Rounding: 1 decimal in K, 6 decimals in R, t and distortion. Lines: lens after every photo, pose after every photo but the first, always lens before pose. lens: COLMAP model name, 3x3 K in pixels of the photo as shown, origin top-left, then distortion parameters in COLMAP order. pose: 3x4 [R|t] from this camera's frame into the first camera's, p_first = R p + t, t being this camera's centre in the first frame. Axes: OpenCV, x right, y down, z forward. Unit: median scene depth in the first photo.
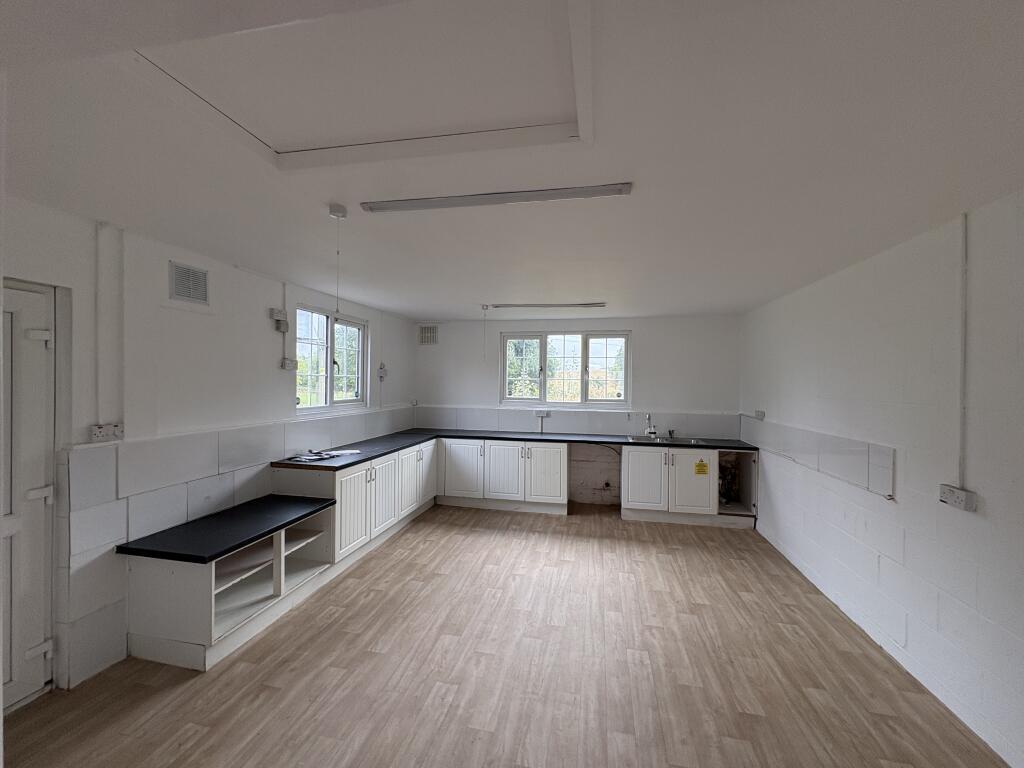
lens RADIAL K [[410.3, 0, 515.7], [0, 410.3, 384.2], [0, 0, 1]] dist [-0.001510, 0.001513]
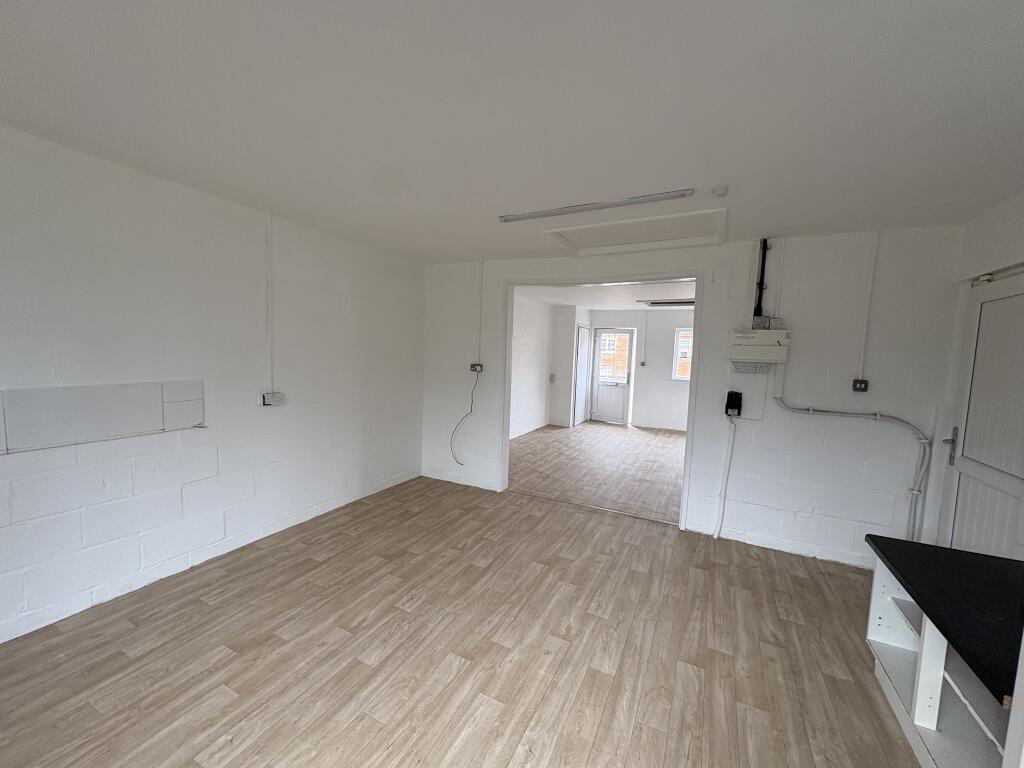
lens RADIAL K [[410.3, 0, 513.0], [0, 410.3, 385.9], [0, 0, 1]] dist [-0.001510, 0.001513]
pose [[-0.965575, -0.069737, 0.250604, -0.091809], [-0.047300, 0.994403, 0.094470, 0.016333], [-0.255789, 0.079364, -0.963469, 1.047436]]
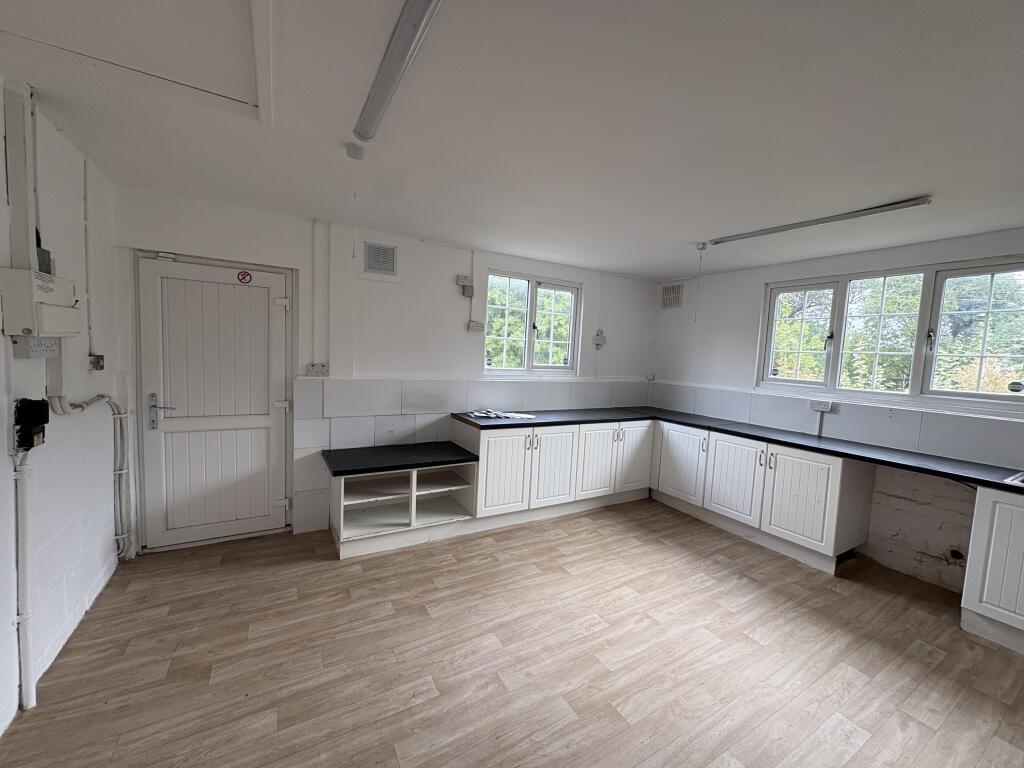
lens RADIAL K [[410.3, 0, 508.8], [0, 410.3, 384.6], [0, 0, 1]] dist [-0.001510, 0.001513]
pose [[0.669410, 0.081580, -0.738401, 0.263945], [-0.044791, 0.996576, 0.069497, 0.020138], [0.741542, -0.013448, 0.670772, 0.279435]]
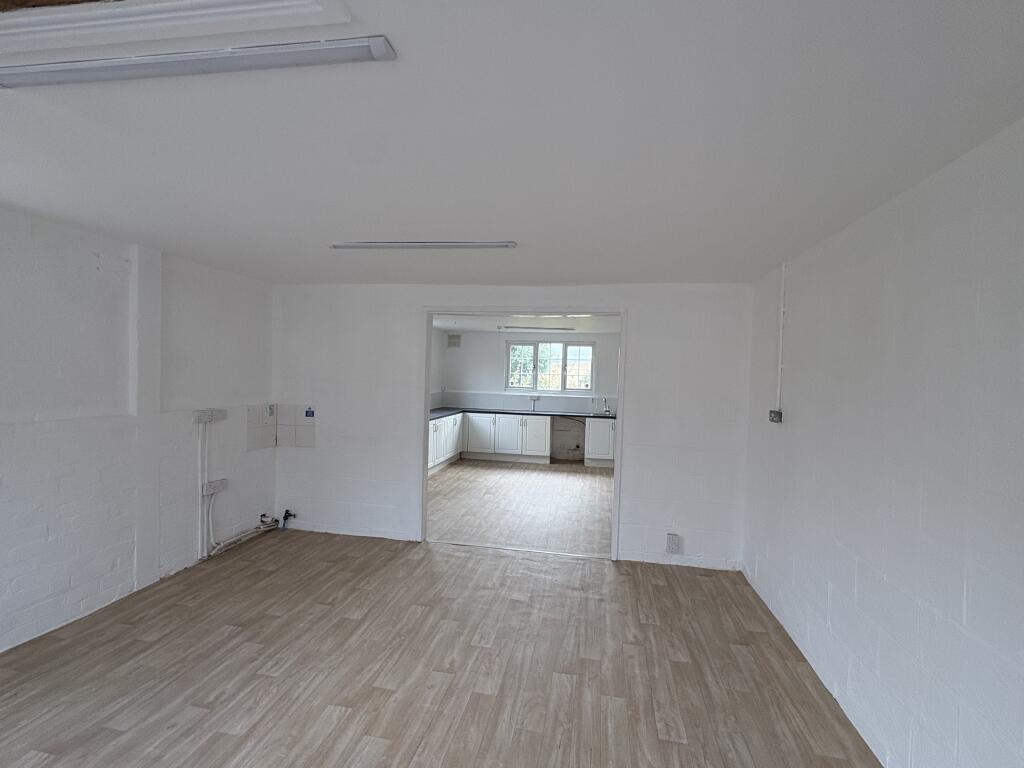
lens RADIAL K [[482.4, 0, 511.5], [0, 482.4, 386.2], [0, 0, 1]] dist [-0.002581, -0.000132]
pose [[0.999600, 0.019153, 0.020823, -0.067020], [-0.019545, 0.999632, 0.018790, 0.000782], [-0.020455, -0.019189, 0.999607, -0.898679]]
